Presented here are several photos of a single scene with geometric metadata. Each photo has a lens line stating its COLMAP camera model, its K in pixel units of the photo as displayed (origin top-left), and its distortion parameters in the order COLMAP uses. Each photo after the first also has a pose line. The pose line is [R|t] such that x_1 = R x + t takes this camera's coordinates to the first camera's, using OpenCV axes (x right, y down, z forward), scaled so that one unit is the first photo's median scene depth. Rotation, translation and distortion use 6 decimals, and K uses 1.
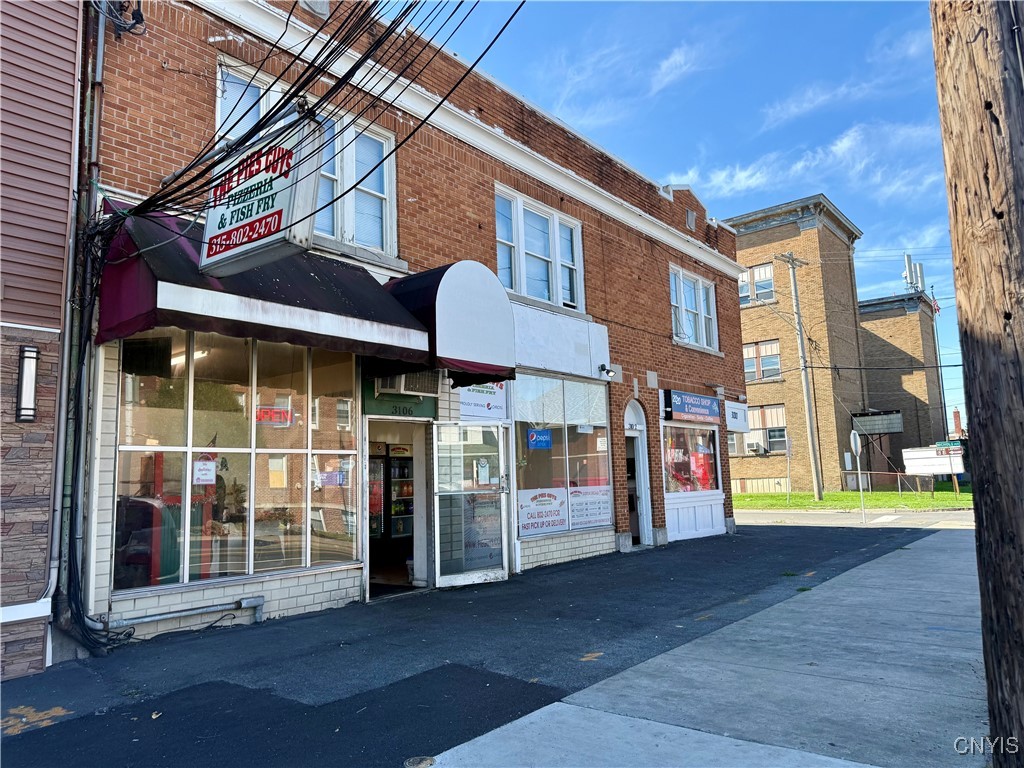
lens RADIAL K [[718.7, 0, 512.0], [0, 718.7, 384.0], [0, 0, 1]] dist [0.071128, -0.108834]
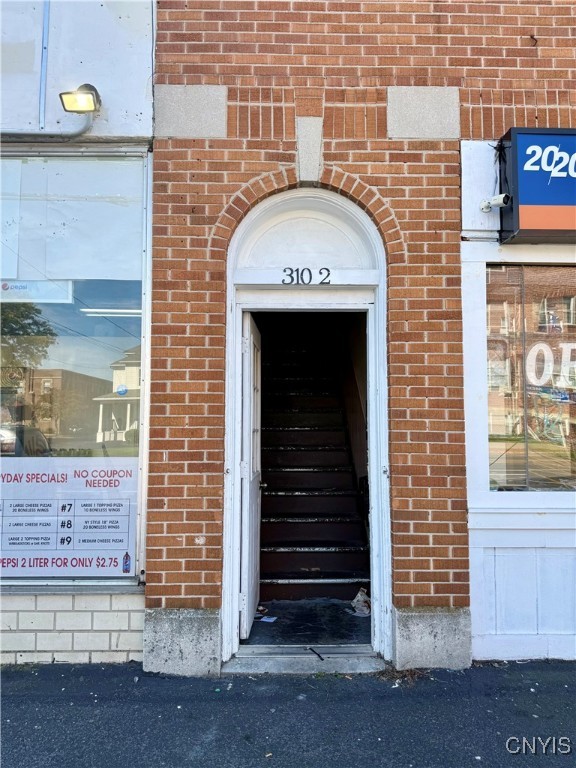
lens RADIAL K [[539.0, 0, 288.0], [0, 539.0, 384.0], [0, 0, 1]] dist [0.071128, -0.108834]
pose [[0.641802, -0.017190, -0.766678, 0.387978], [0.082222, 0.995528, 0.046508, 0.106897], [0.762450, -0.092887, 0.640345, 0.941056]]
